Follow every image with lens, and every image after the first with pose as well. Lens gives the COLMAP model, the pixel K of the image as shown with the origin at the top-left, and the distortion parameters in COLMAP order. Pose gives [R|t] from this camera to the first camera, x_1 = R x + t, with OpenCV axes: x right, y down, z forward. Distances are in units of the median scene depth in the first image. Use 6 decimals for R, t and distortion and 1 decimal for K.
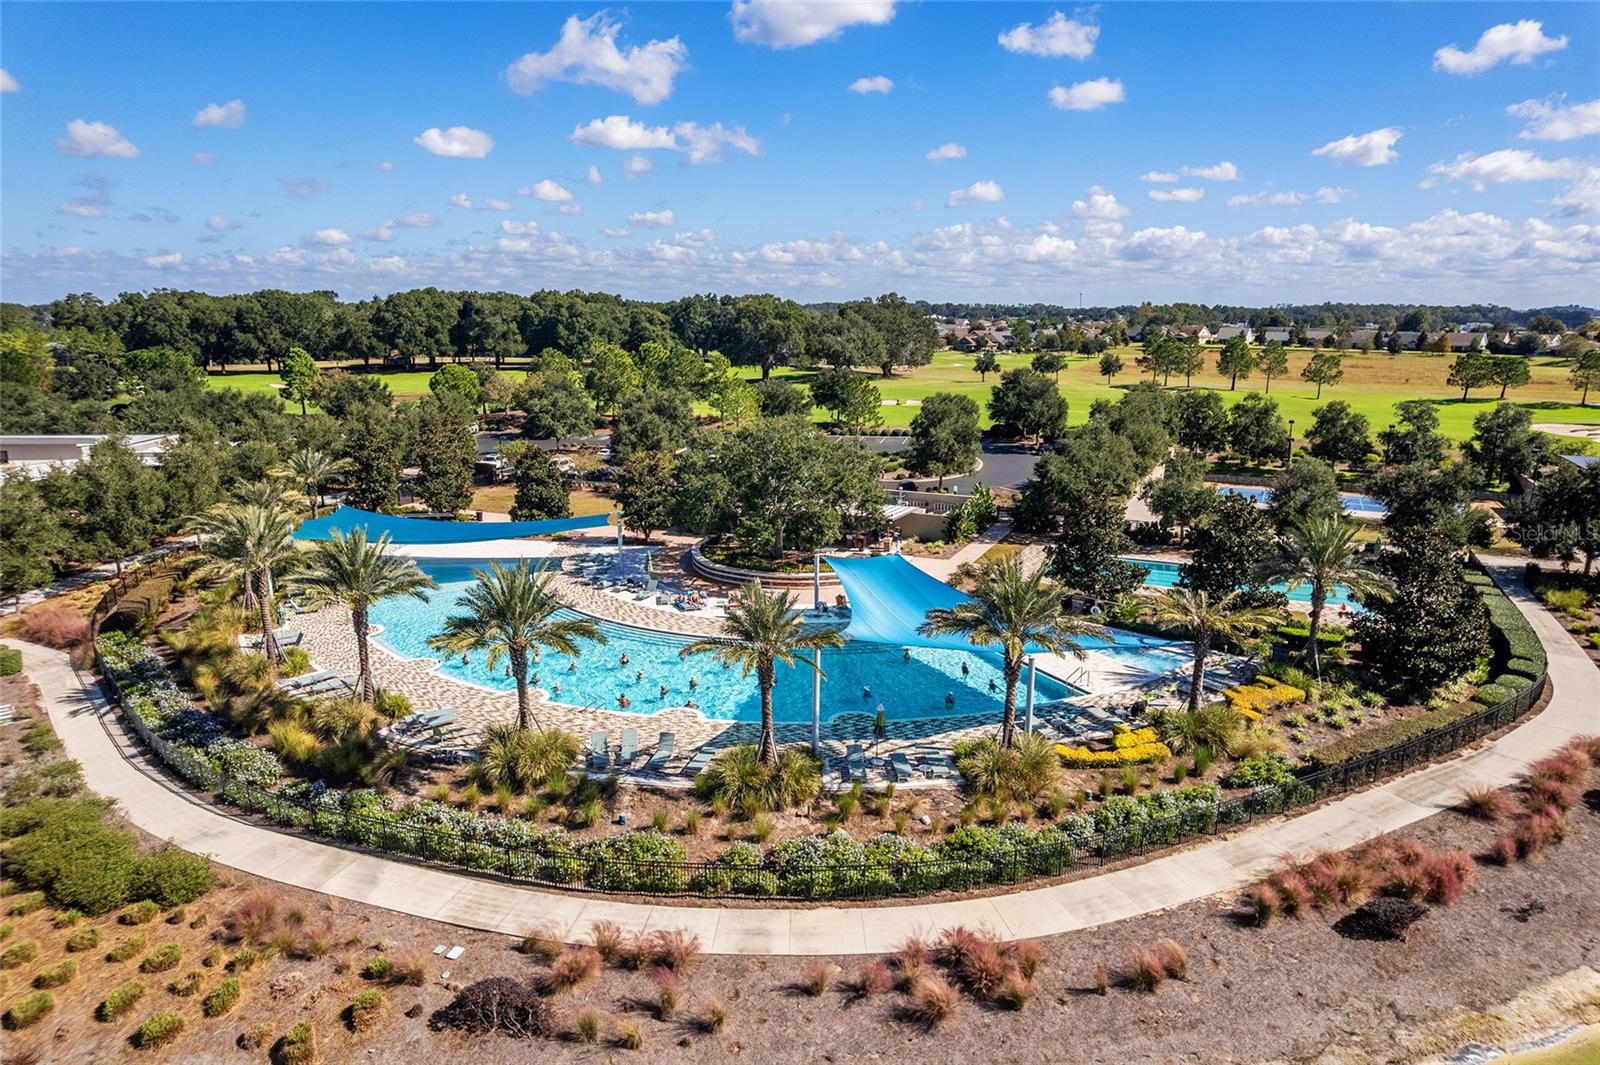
lens RADIAL K [[1020.2, 0, 811.4], [0, 1020.2, 550.7], [0, 0, 1]] dist [-0.069999, 0.058506]
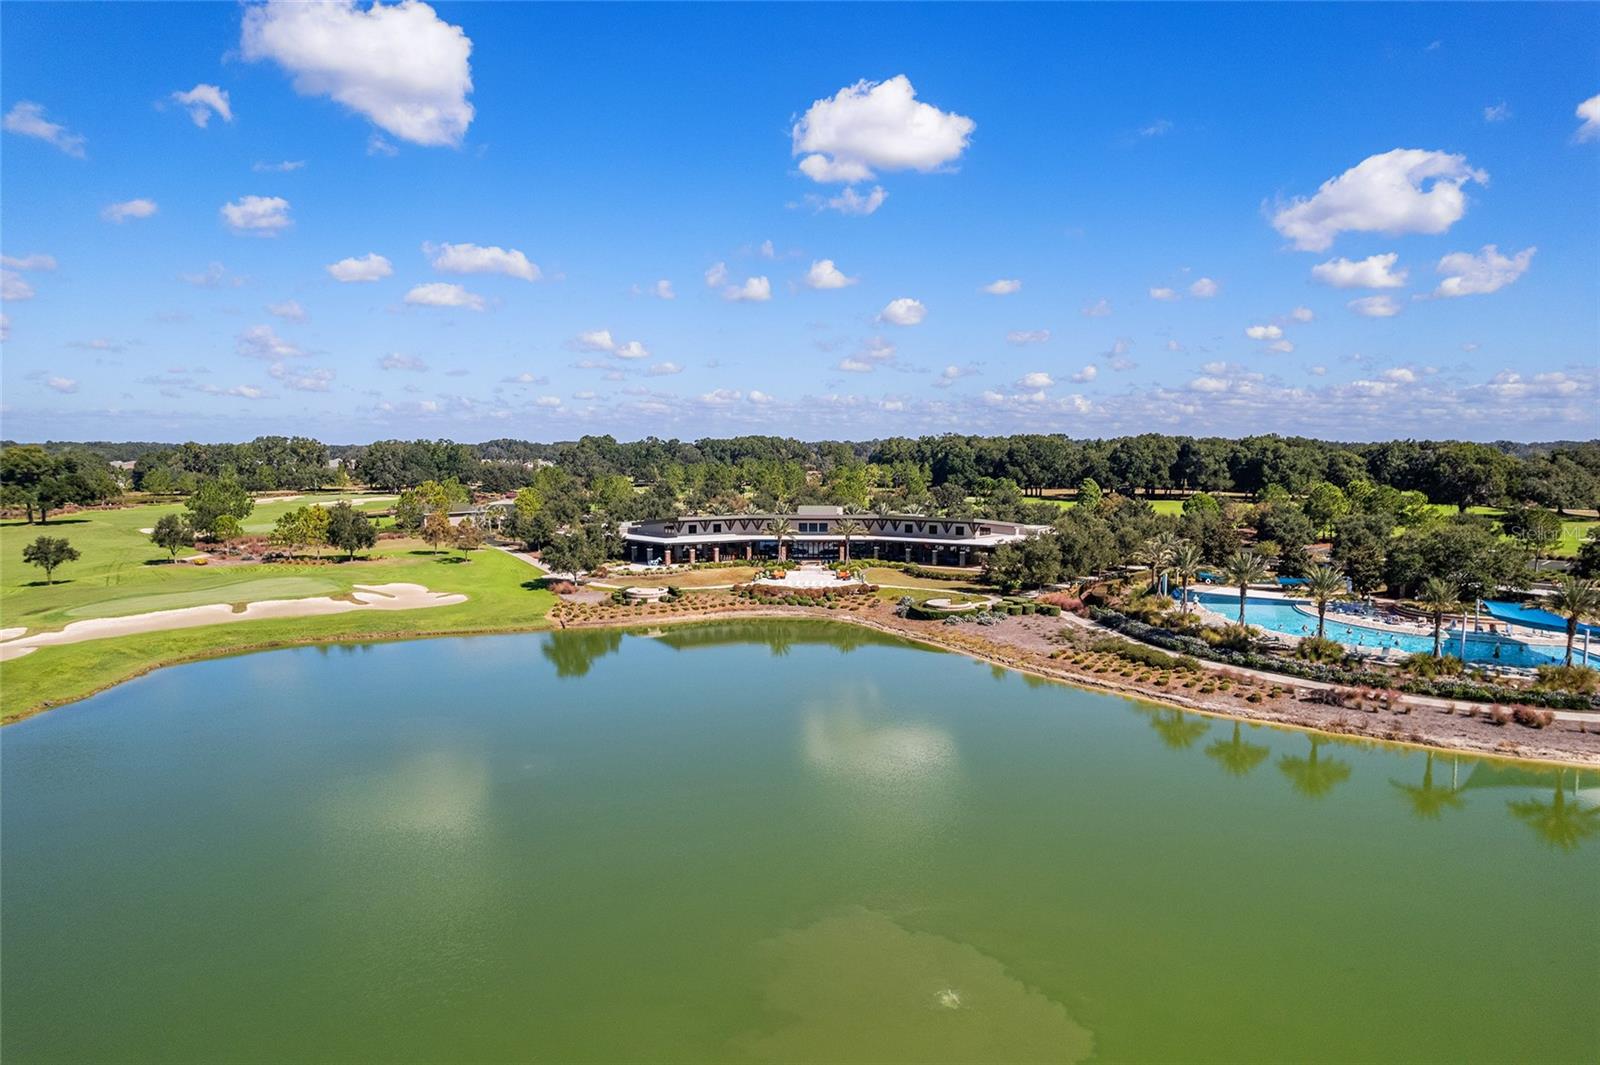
lens RADIAL K [[1020.2, 0, 811.9], [0, 1020.2, 539.1], [0, 0, 1]] dist [-0.069999, 0.058506]
pose [[0.809266, 0.051330, -0.585195, 0.018913], [-0.134285, 0.985963, -0.099220, 0.053548], [0.571887, 0.158879, 0.804800, -0.253239]]
